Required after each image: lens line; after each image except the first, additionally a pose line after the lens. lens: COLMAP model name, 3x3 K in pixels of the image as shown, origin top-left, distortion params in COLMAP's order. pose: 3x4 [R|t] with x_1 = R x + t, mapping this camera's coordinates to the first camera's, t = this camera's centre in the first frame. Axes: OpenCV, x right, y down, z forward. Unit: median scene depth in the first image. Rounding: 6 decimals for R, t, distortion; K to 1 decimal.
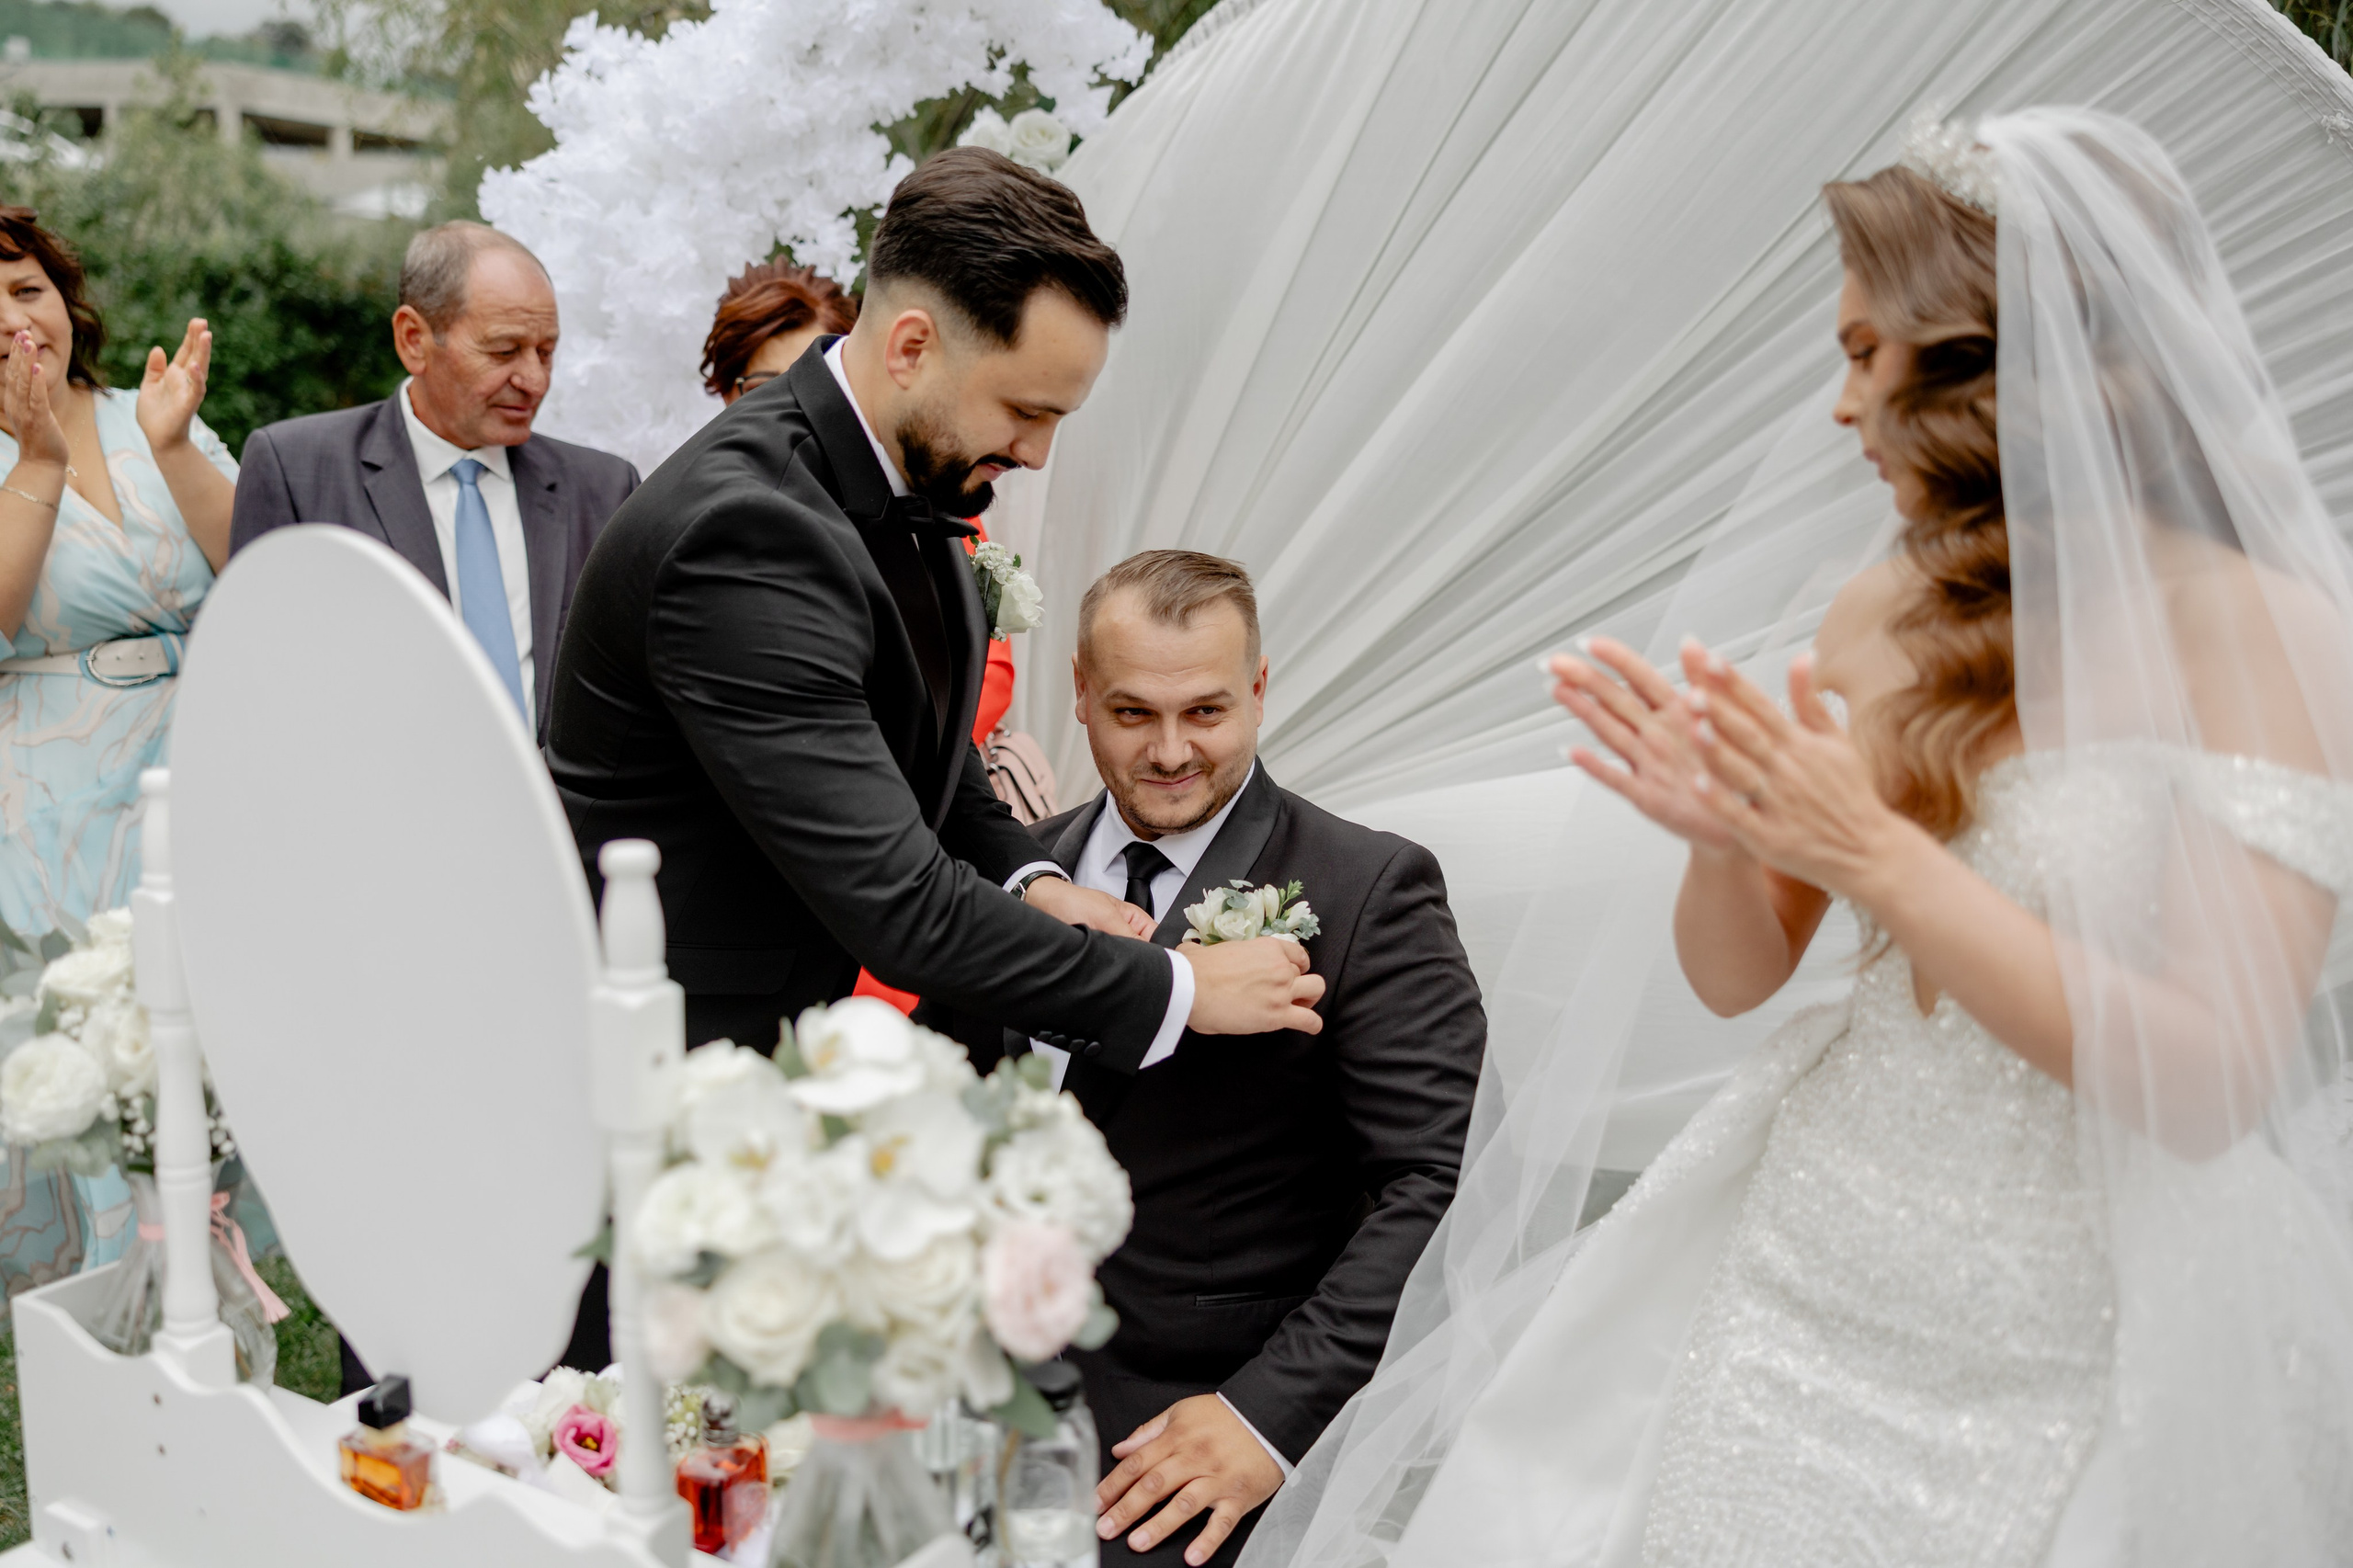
lens RADIAL K [[2063.8, 0, 1176.5], [0, 2063.8, 784.0], [0, 0, 1]] dist [-0.001218, -0.008997]
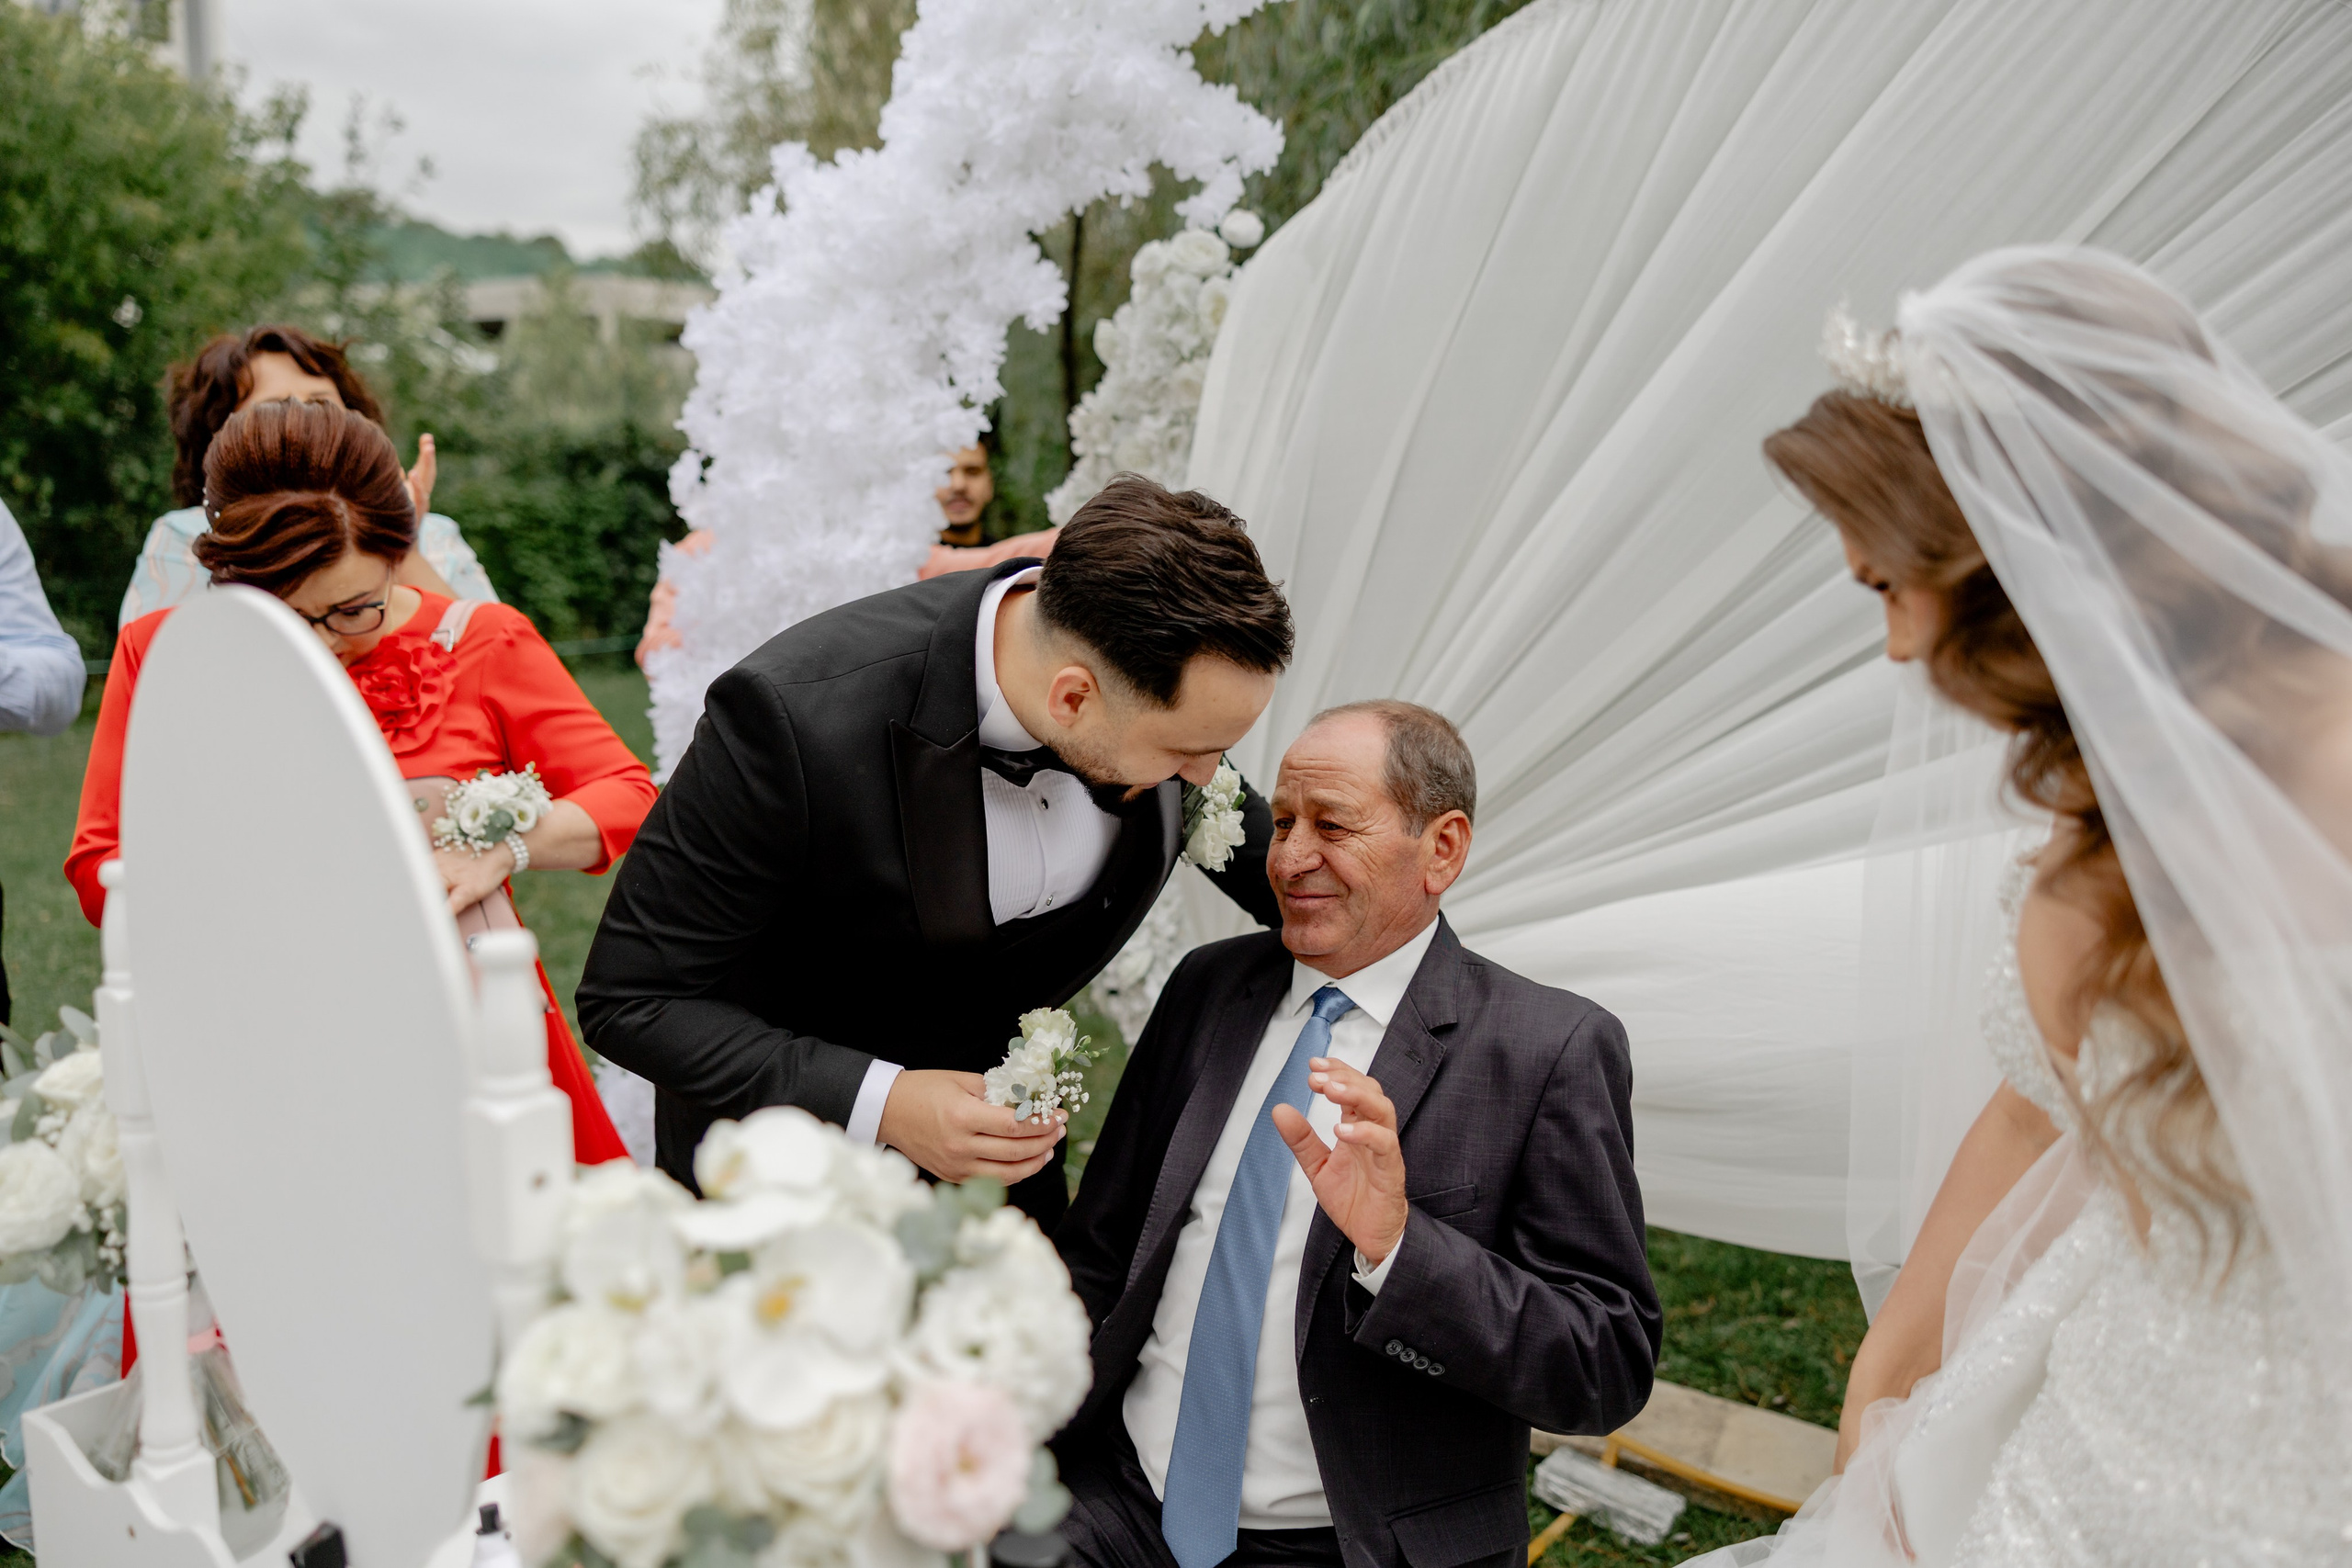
lens RADIAL K [[1880.3, 0, 1184.0], [0, 1880.3, 786.1], [0, 0, 1]] dist [-0.000829, 0.006171]
pose [[0.990923, -0.019405, -0.133024, 0.104017], [0.012361, 0.998487, -0.053573, 0.011033], [0.133862, 0.051442, 0.989664, 0.201362]]
